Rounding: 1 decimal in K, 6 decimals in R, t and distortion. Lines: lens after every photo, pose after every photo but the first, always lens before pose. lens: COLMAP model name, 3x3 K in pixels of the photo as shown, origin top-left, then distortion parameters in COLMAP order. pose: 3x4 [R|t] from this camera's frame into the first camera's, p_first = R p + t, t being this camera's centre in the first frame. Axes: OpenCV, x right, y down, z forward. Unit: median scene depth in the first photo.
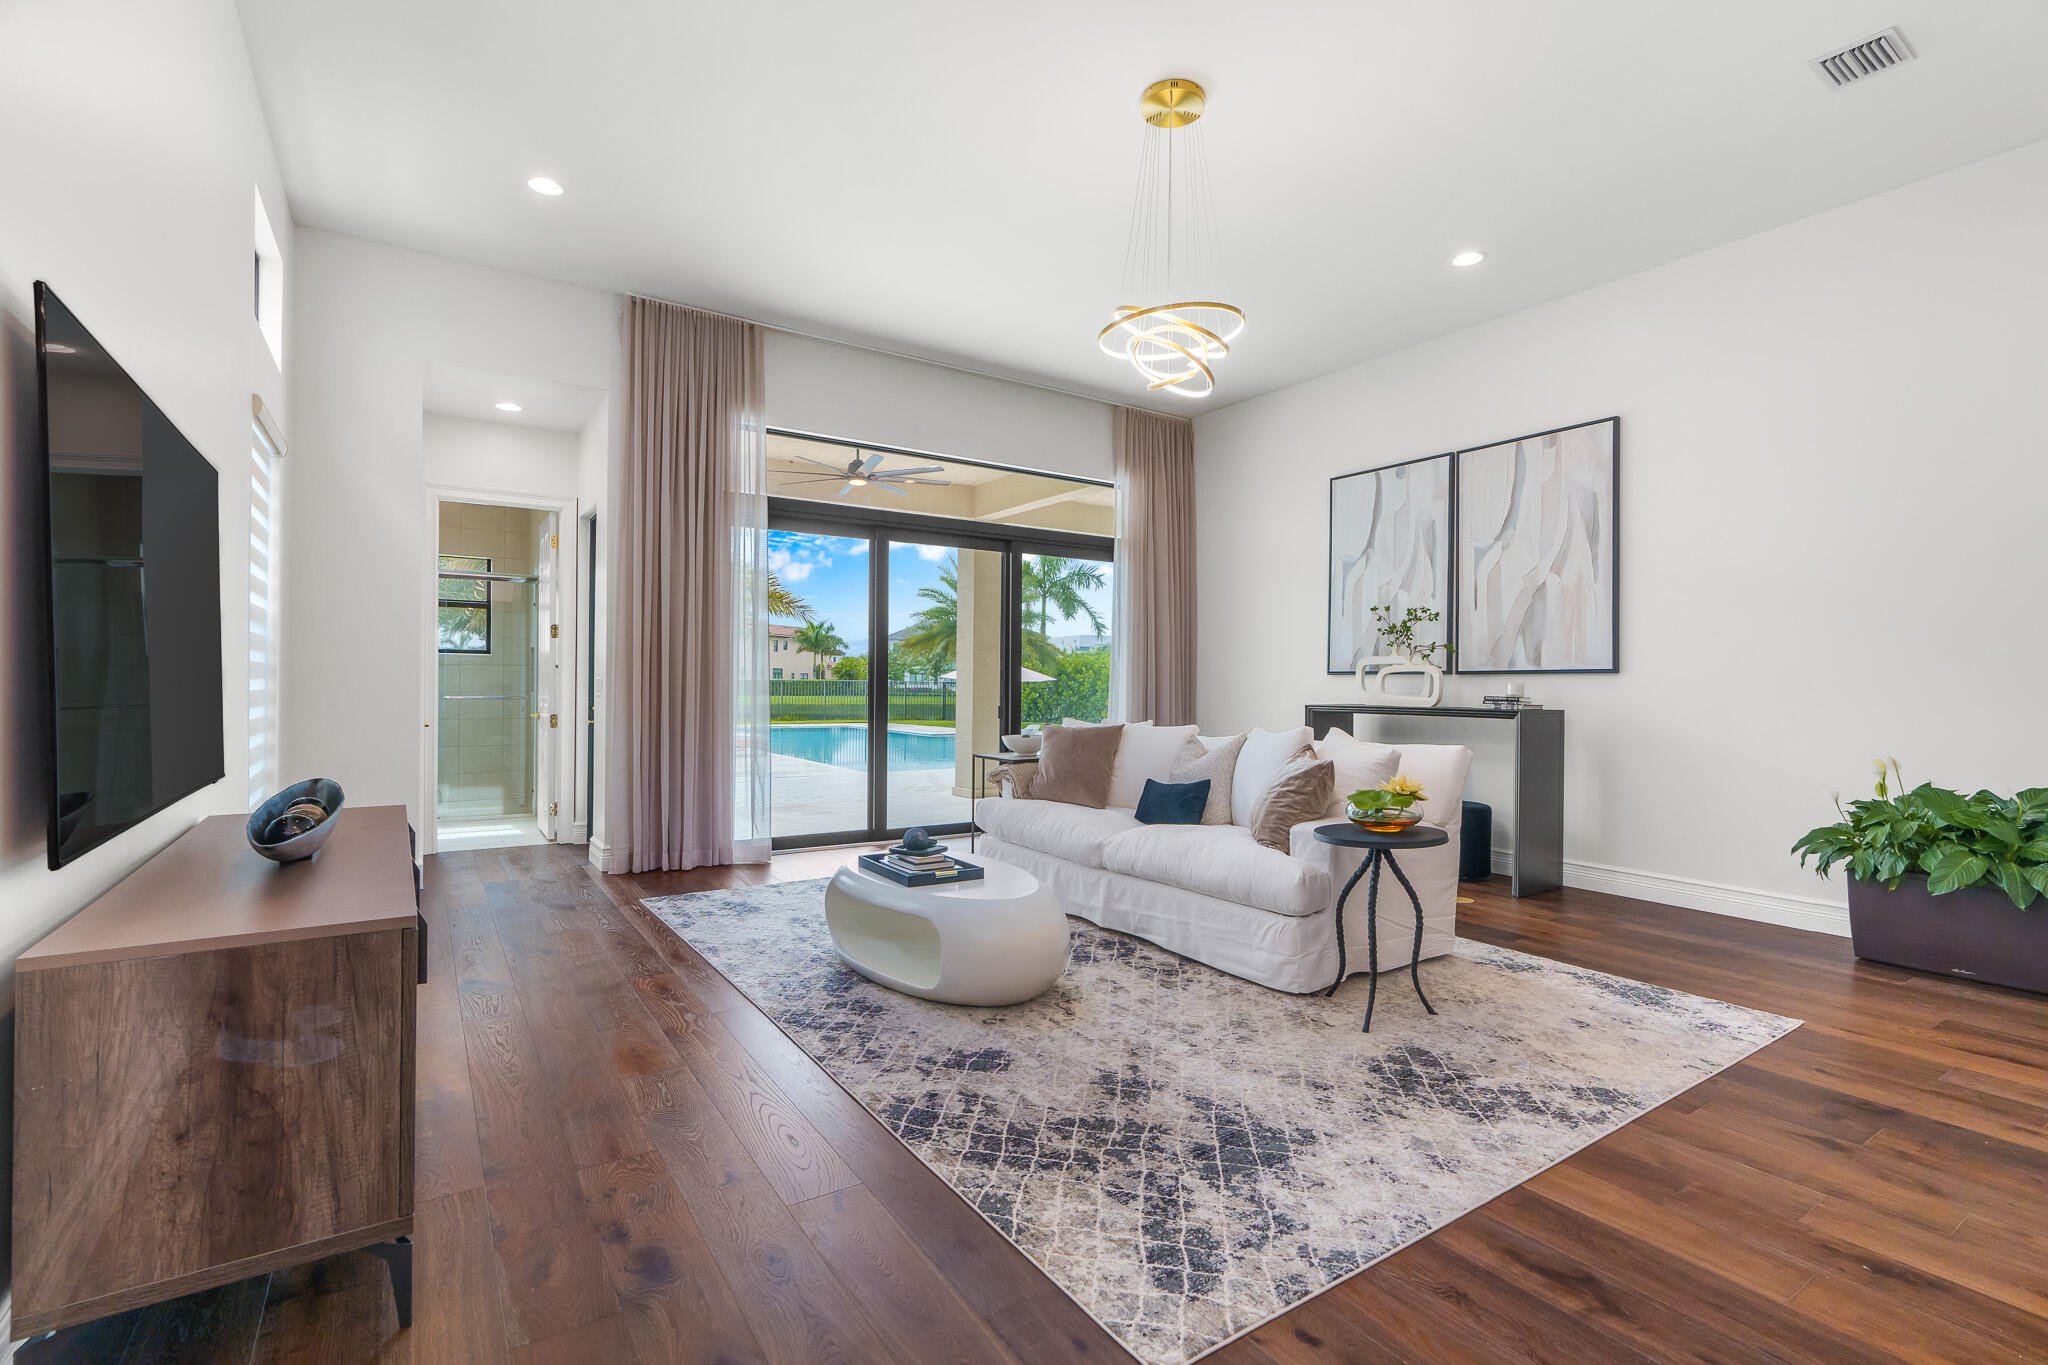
lens RADIAL K [[922.6, 0, 1027.1], [0, 922.6, 693.1], [0, 0, 1]] dist [-0.004232, -0.000132]
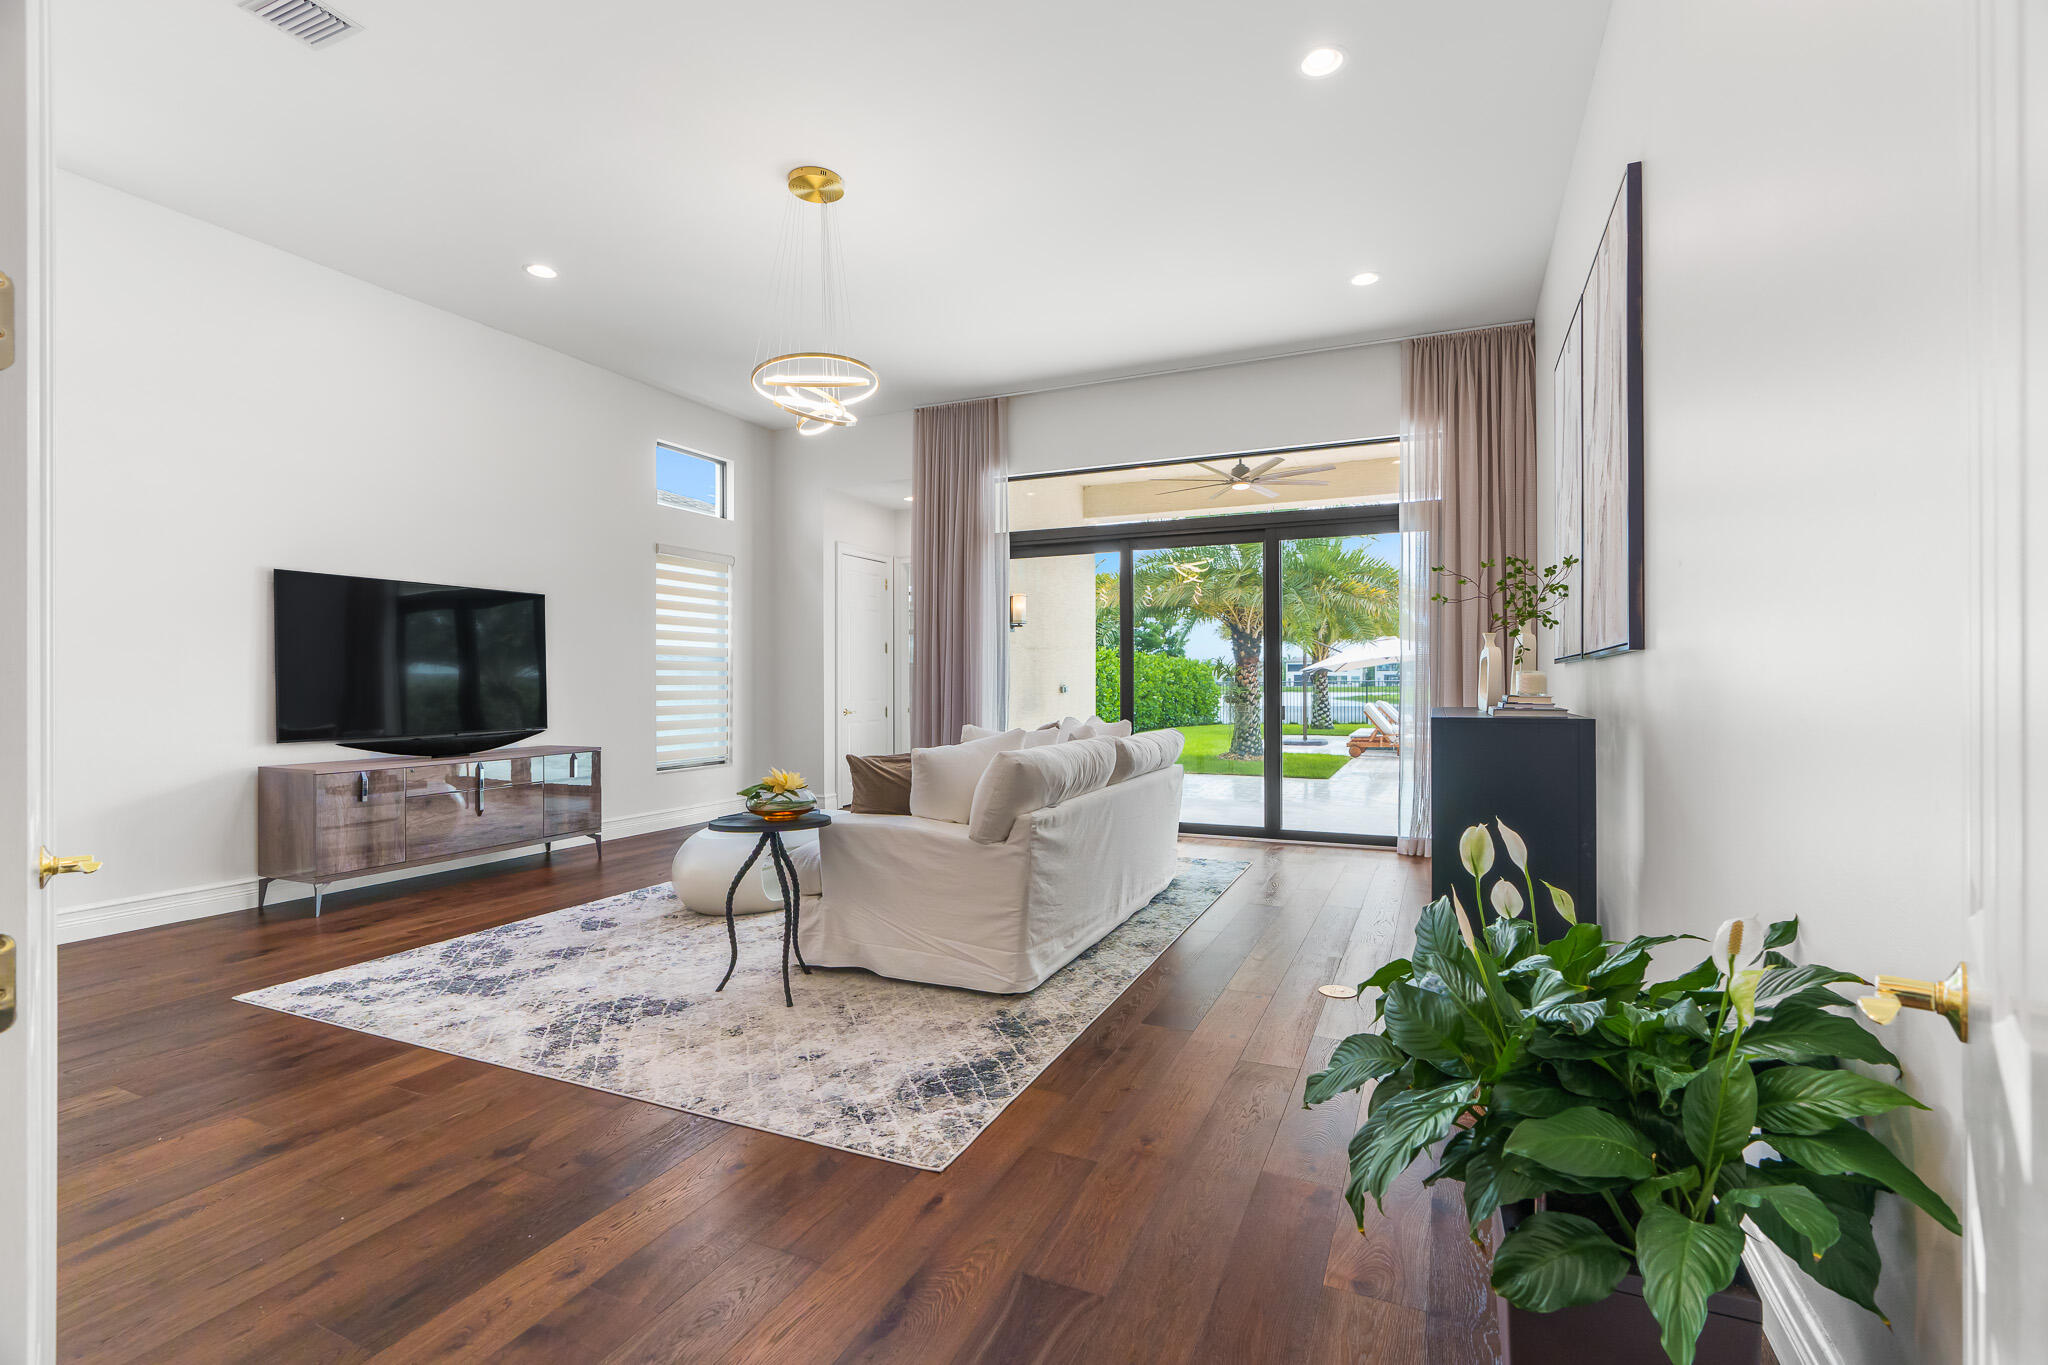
lens RADIAL K [[922.6, 0, 1025.4], [0, 922.6, 676.0], [0, 0, 1]] dist [-0.004232, -0.000132]
pose [[0.536206, -0.015292, -0.843949, 0.561457], [-0.004692, 0.999766, -0.021097, 0.003019], [0.844074, 0.015272, 0.536009, 0.262901]]
